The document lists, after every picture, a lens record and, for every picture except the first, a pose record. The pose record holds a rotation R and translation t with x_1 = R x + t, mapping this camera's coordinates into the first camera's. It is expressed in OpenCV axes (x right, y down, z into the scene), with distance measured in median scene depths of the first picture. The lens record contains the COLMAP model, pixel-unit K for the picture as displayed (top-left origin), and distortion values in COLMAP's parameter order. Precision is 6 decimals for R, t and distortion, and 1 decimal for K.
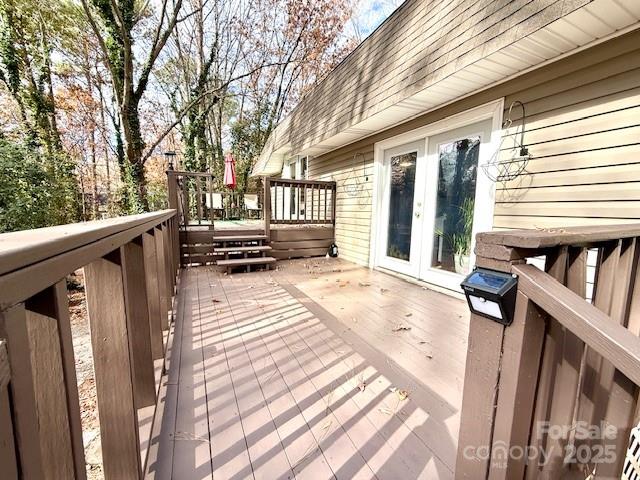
lens RADIAL K [[254.7, 0, 319.1], [0, 254.7, 240.5], [0, 0, 1]] dist [0.001348, -0.000333]
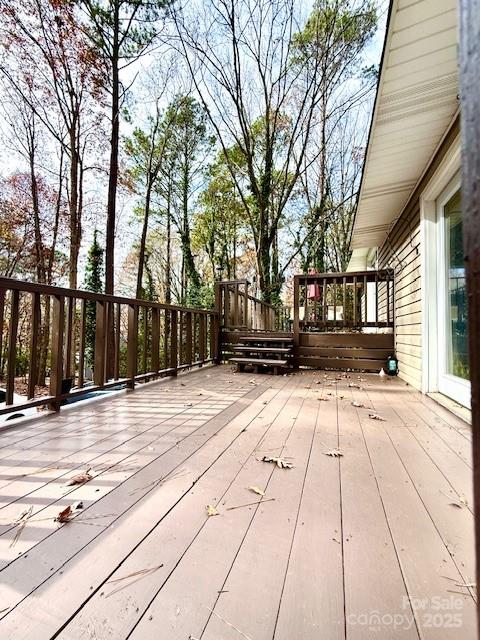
lens RADIAL K [[254.7, 0, 240.0], [0, 254.7, 320.0], [0, 0, 1]] dist [0.001348, -0.000333]
pose [[0.671144, -0.038282, -0.740338, 0.302488], [-0.093514, 0.986316, -0.135776, 0.051448], [0.735405, 0.160357, 0.658381, 0.231796]]
